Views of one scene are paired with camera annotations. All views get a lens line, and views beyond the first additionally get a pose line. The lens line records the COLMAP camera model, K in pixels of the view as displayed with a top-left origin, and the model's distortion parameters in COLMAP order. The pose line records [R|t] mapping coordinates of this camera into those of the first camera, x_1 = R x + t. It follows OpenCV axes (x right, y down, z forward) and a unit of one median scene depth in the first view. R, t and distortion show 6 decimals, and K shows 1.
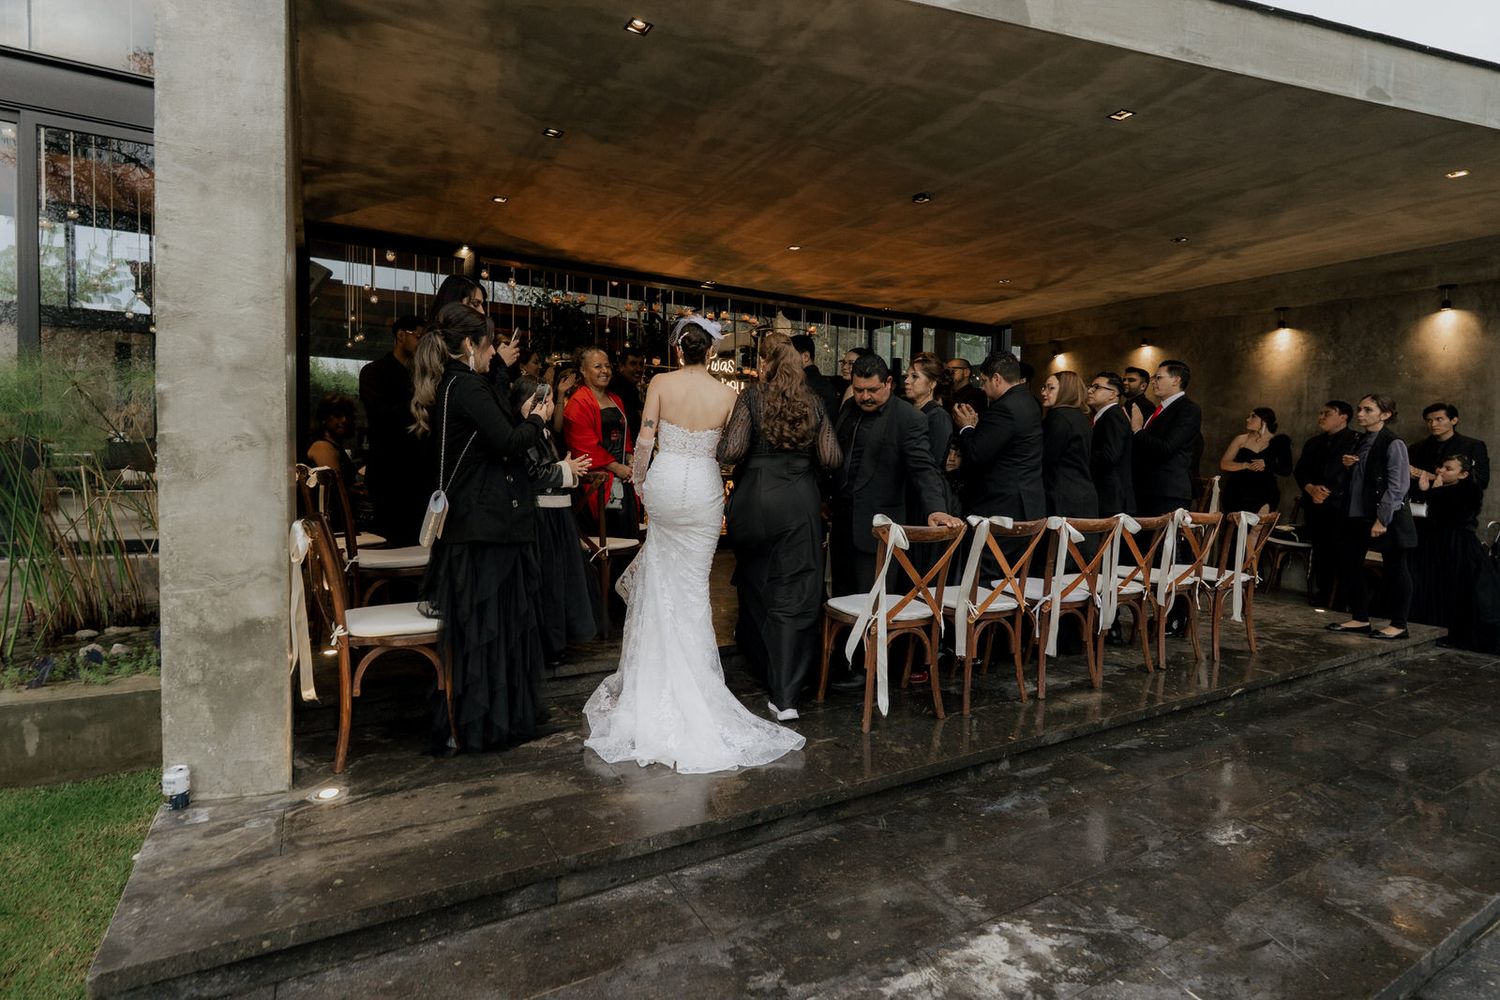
lens RADIAL K [[705.3, 0, 750.0], [0, 705.3, 500.0], [0, 0, 1]] dist [0.000048, 0.000243]
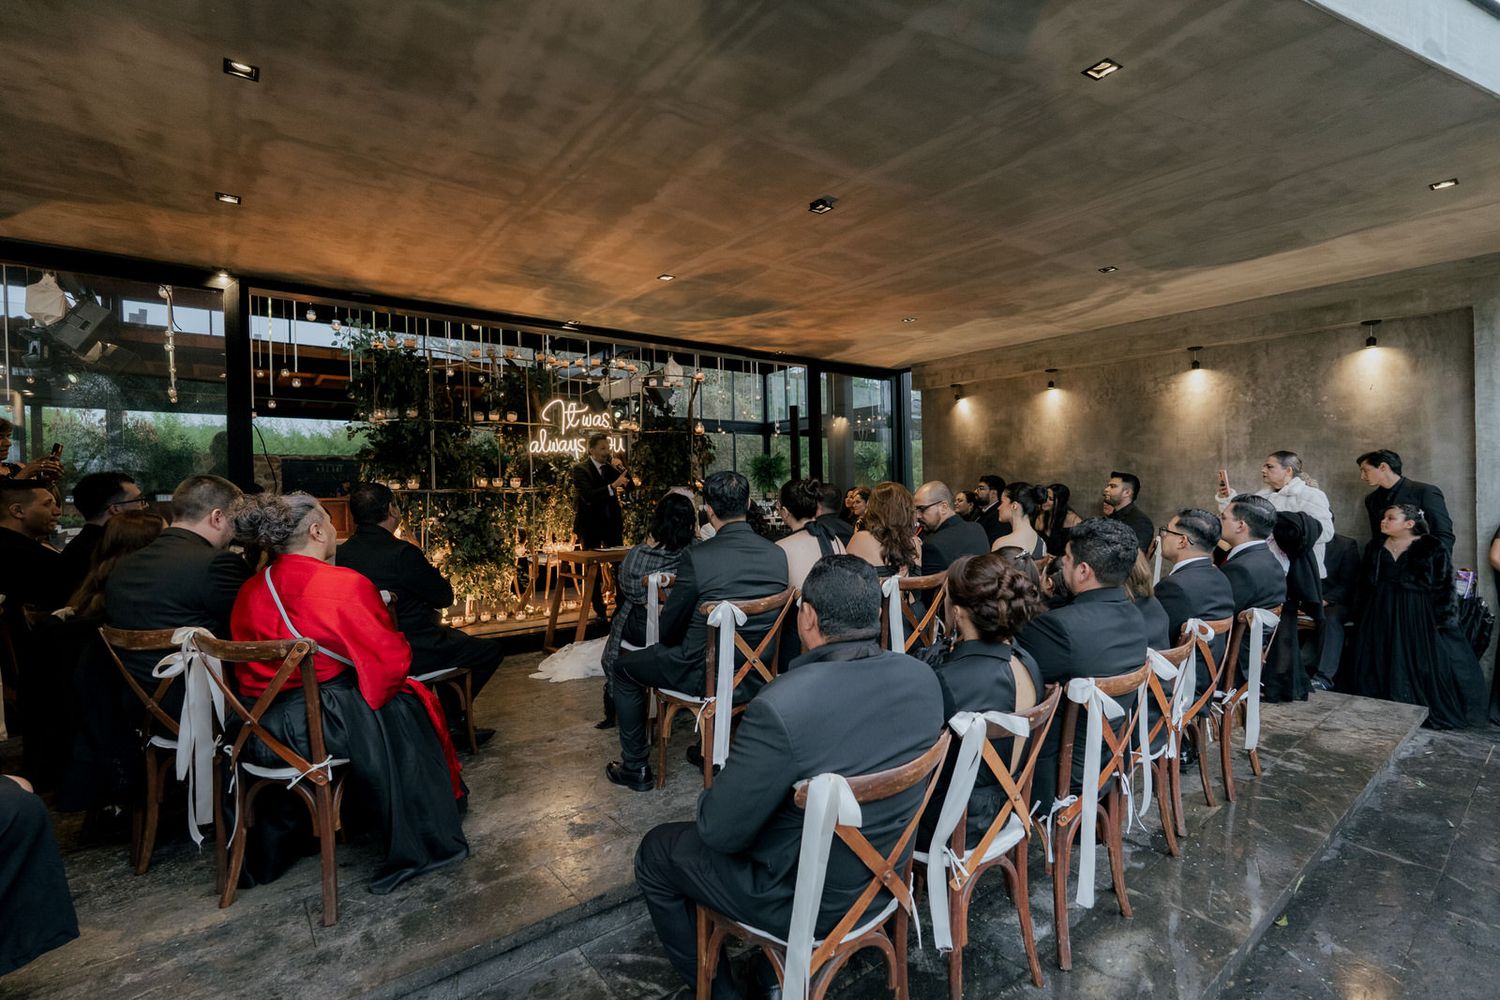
lens RADIAL K [[594.8, 0, 750.0], [0, 594.8, 500.0], [0, 0, 1]] dist [-0.000607, -0.000081]
pose [[0.990146, -0.041221, 0.133837, 0.056997], [0.044907, 0.998687, -0.024638, -0.081638], [-0.132646, 0.030406, 0.990697, 0.321320]]
